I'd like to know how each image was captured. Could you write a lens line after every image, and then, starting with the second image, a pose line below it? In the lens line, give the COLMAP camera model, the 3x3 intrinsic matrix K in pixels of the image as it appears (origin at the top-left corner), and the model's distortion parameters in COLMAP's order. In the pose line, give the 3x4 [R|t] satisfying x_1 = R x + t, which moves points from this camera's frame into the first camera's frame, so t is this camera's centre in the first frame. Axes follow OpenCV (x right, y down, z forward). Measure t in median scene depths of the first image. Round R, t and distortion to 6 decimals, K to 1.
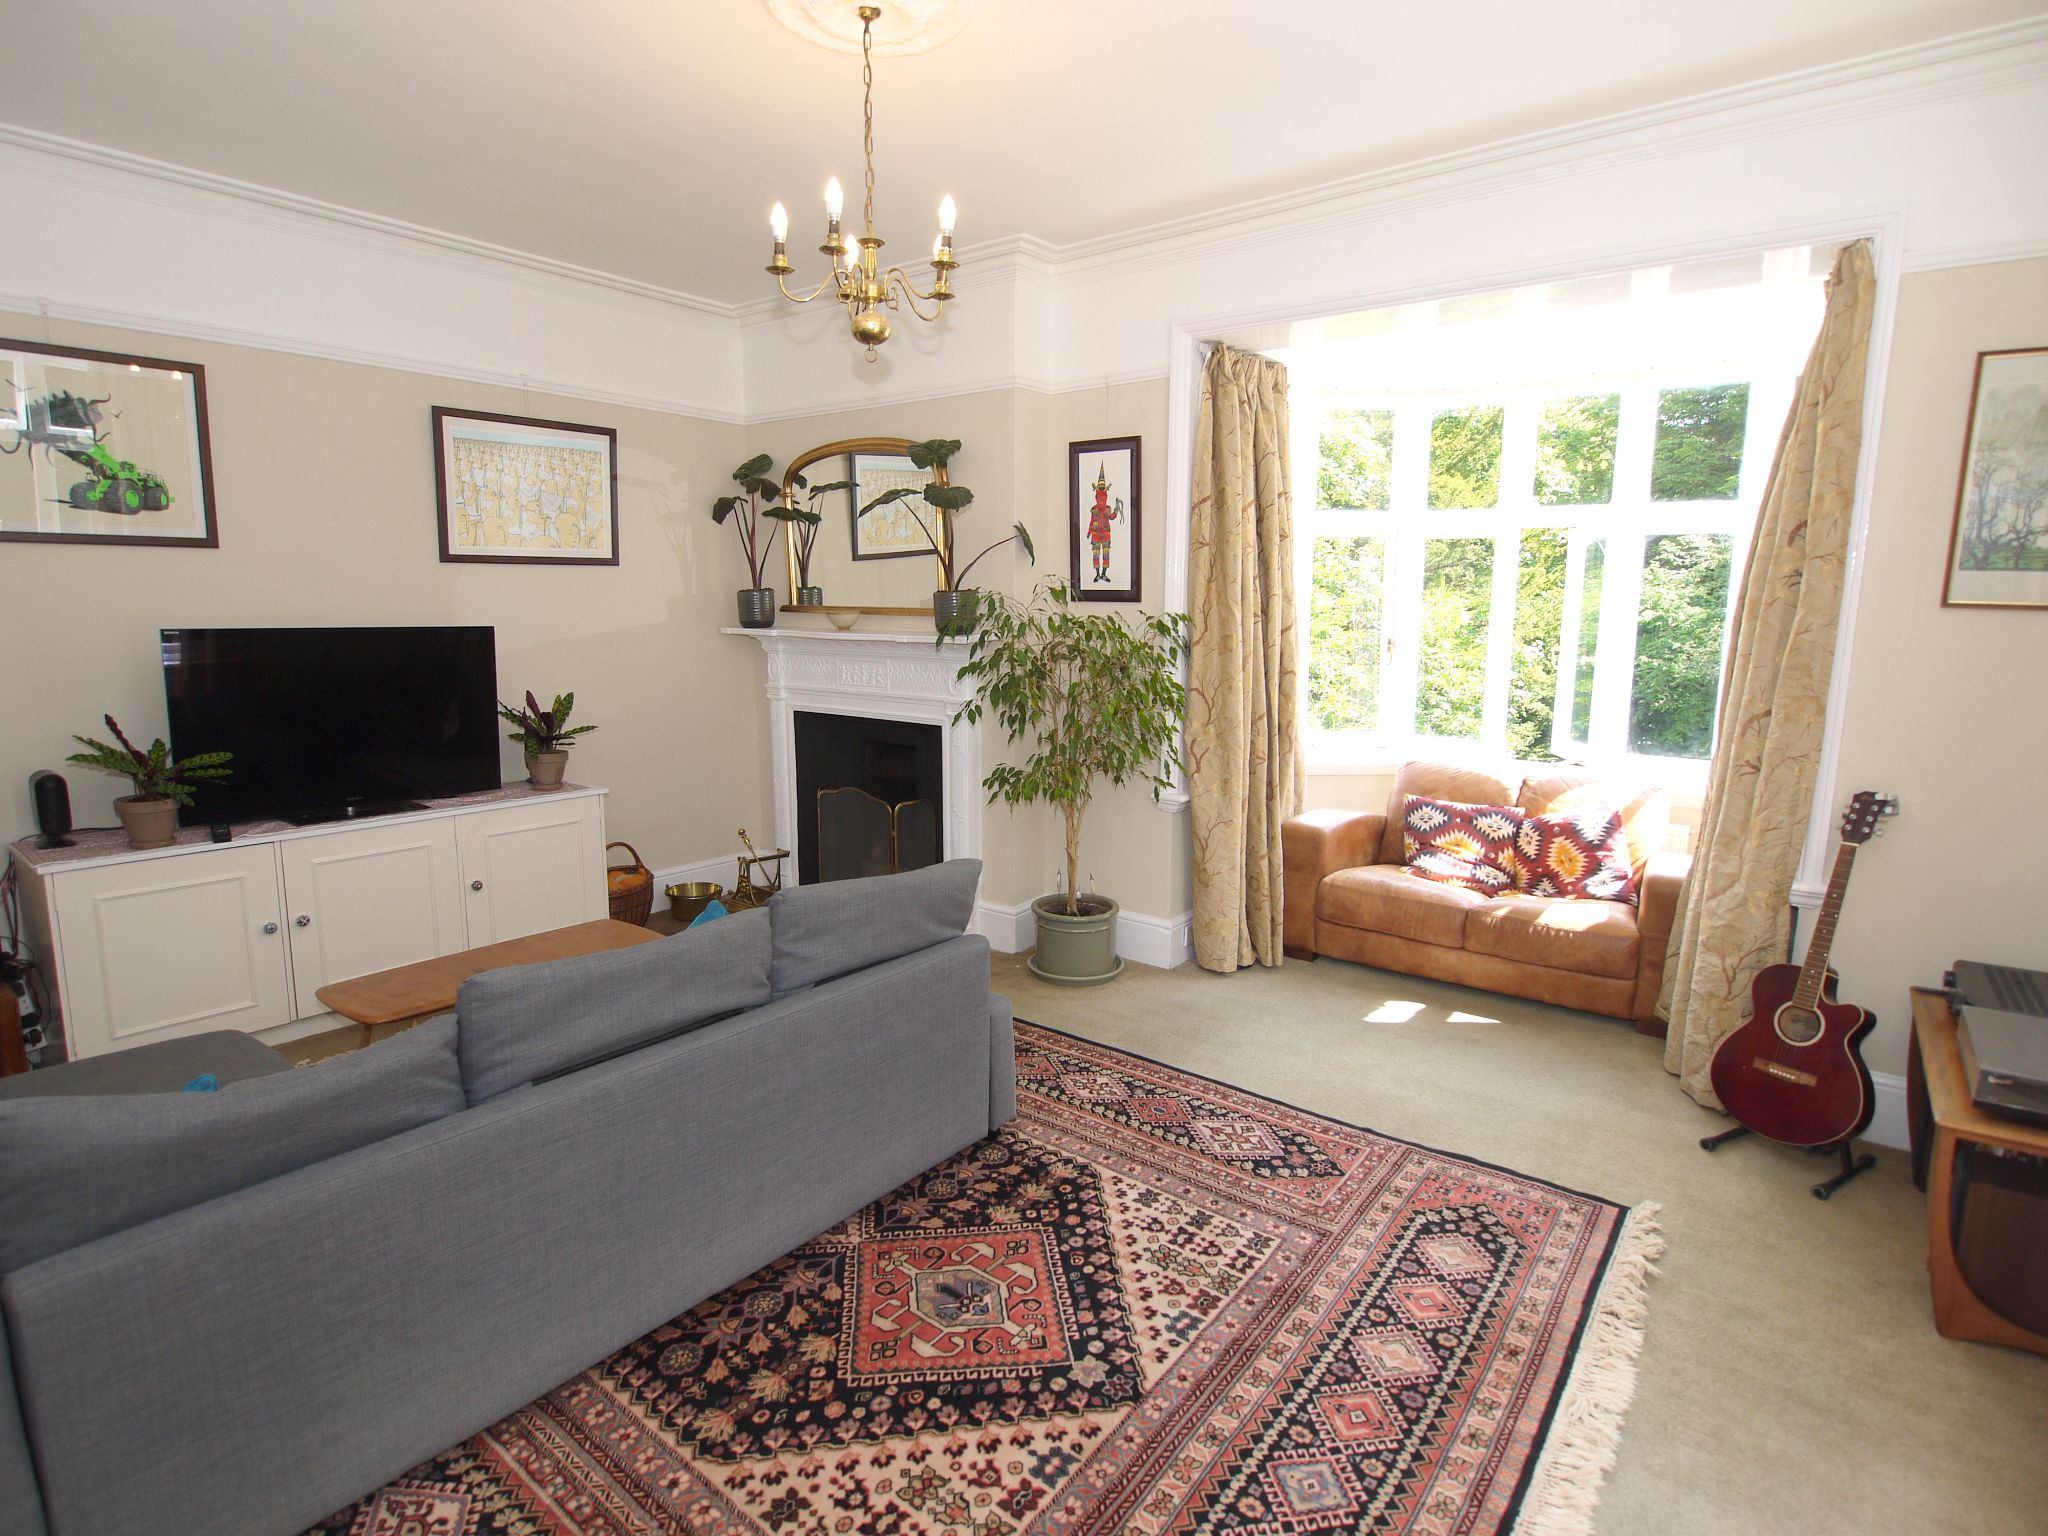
lens RADIAL K [[1082.3, 0, 1014.5], [0, 1082.3, 763.5], [0, 0, 1]] dist [-0.012276, -0.000034]
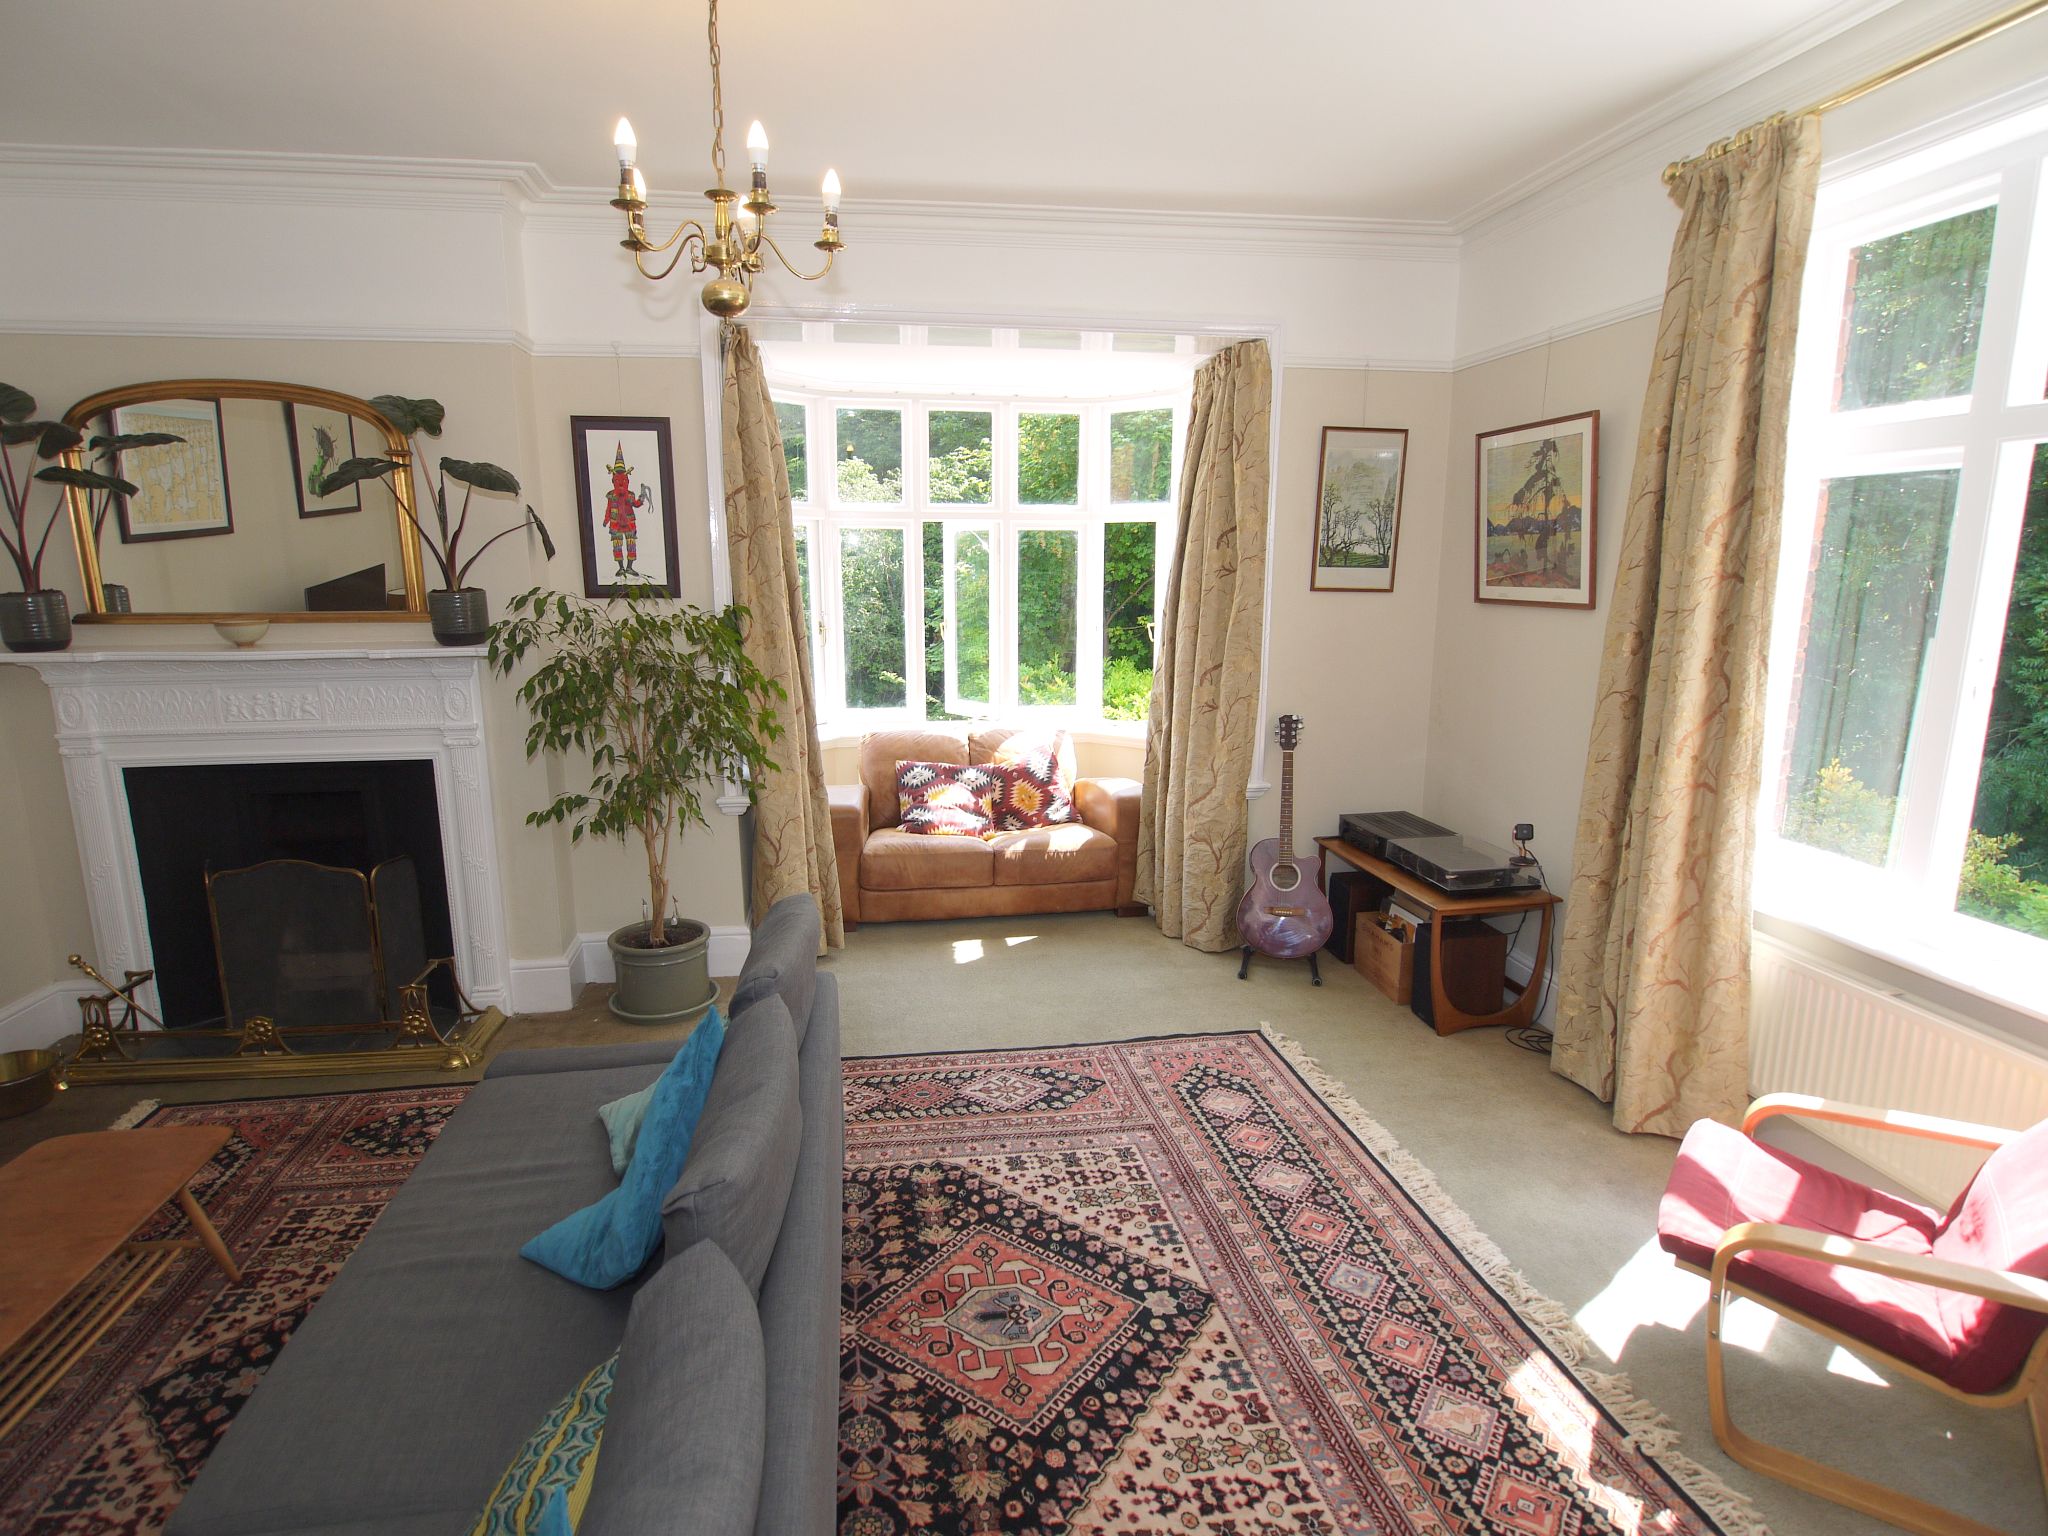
lens RADIAL K [[1082.3, 0, 1011.7], [0, 1082.3, 764.6], [0, 0, 1]] dist [-0.012276, -0.000034]
pose [[0.683760, -0.140147, 0.716122, -0.606353], [0.117869, 0.989708, 0.081146, -0.079394], [-0.720124, 0.028924, 0.693242, 0.252508]]
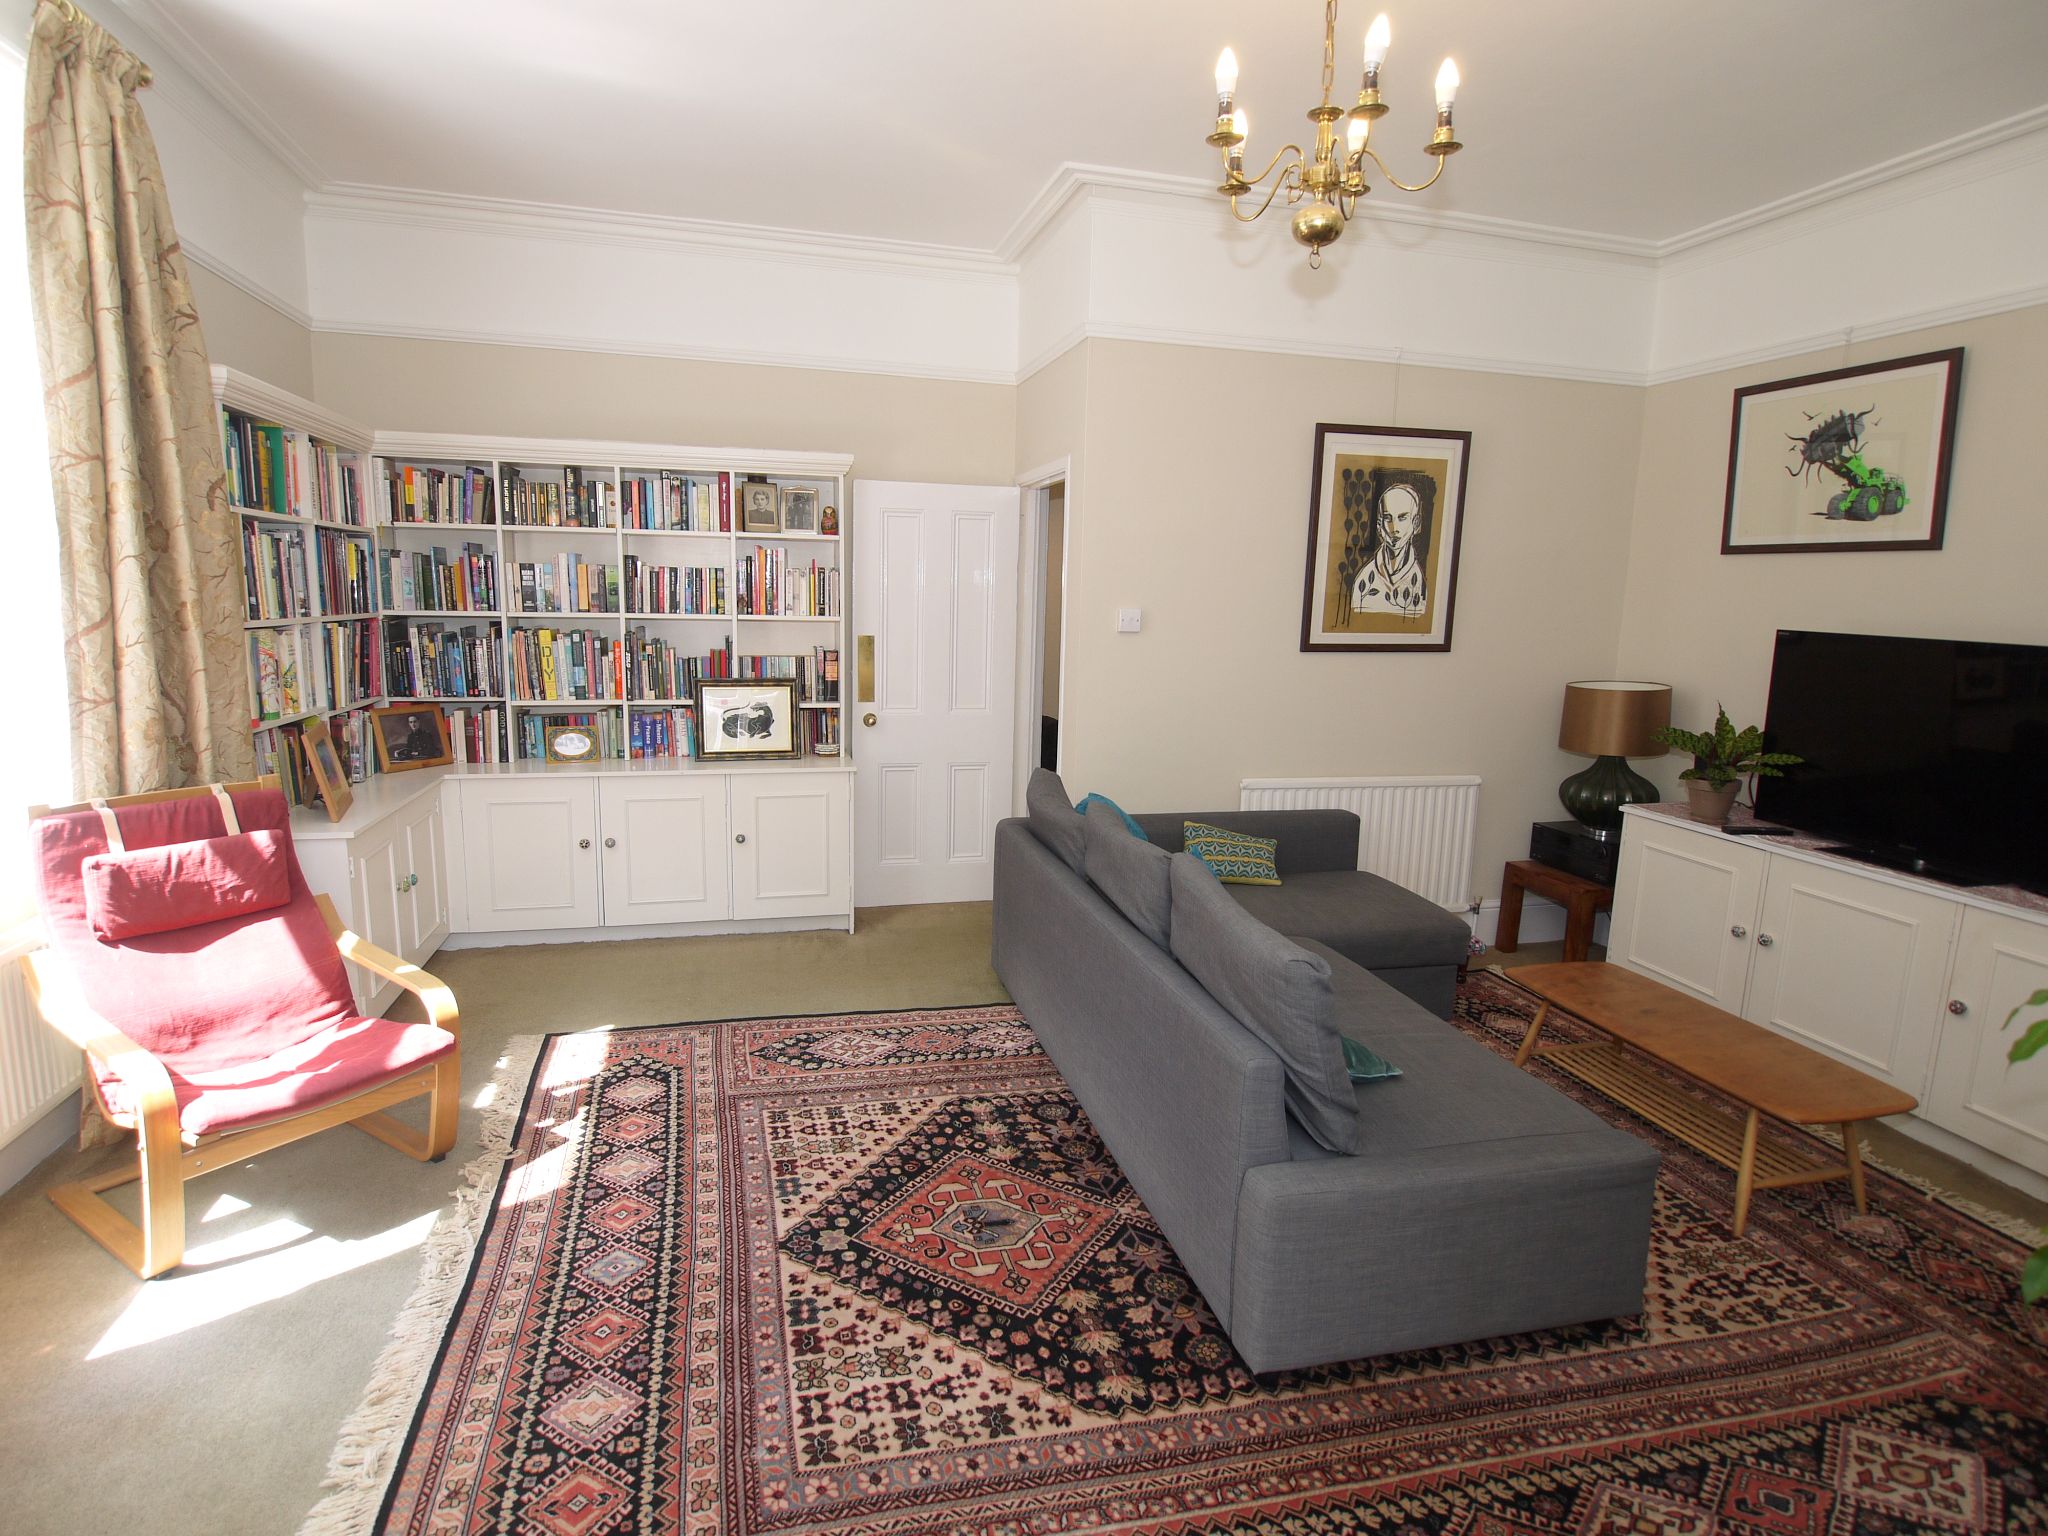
lens RADIAL K [[1082.3, 0, 1016.0], [0, 1082.3, 775.7], [0, 0, 1]] dist [-0.012276, -0.000034]
pose [[-0.605687, 0.109532, -0.788129, 0.629418], [-0.157439, 0.954402, 0.253634, -0.173467], [0.779972, 0.277705, -0.560824, 1.311275]]
